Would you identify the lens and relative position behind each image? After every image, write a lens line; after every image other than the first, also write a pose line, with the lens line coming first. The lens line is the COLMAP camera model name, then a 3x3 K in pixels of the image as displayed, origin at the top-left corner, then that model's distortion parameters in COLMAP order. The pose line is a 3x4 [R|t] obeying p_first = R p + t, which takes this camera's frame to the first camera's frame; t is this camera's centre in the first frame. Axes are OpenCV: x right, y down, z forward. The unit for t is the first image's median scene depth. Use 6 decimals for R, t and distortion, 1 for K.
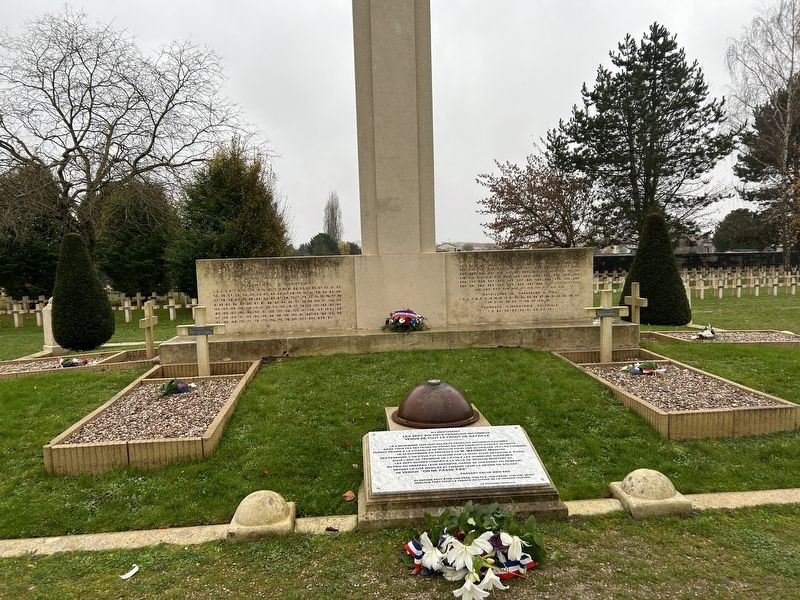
lens RADIAL K [[617.8, 0, 400.0], [0, 617.8, 300.0], [0, 0, 1]] dist [0.062706, -0.064800]
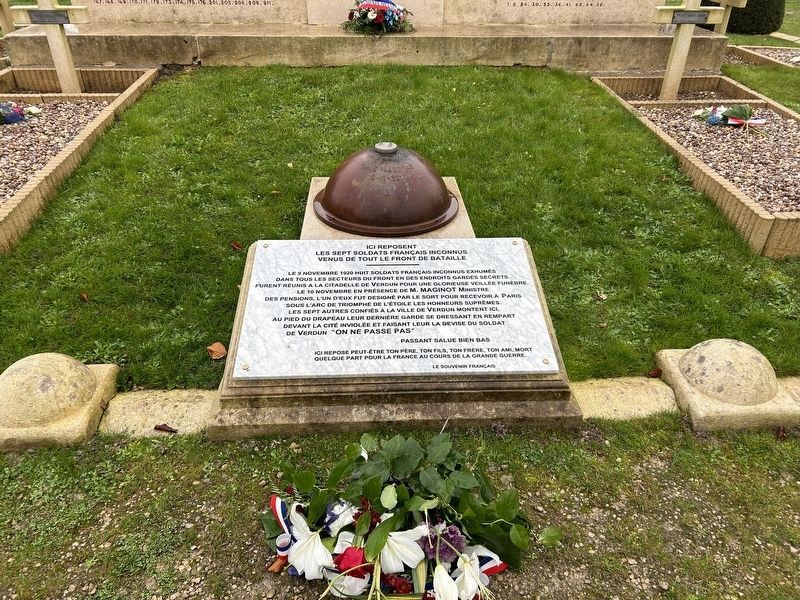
lens RADIAL K [[617.8, 0, 400.0], [0, 617.8, 300.0], [0, 0, 1]] dist [0.062706, -0.064800]
pose [[0.998524, 0.054178, -0.003687, 0.075241], [-0.046374, 0.886073, 0.461220, -0.008179], [0.028255, -0.460368, 0.887278, 0.406952]]
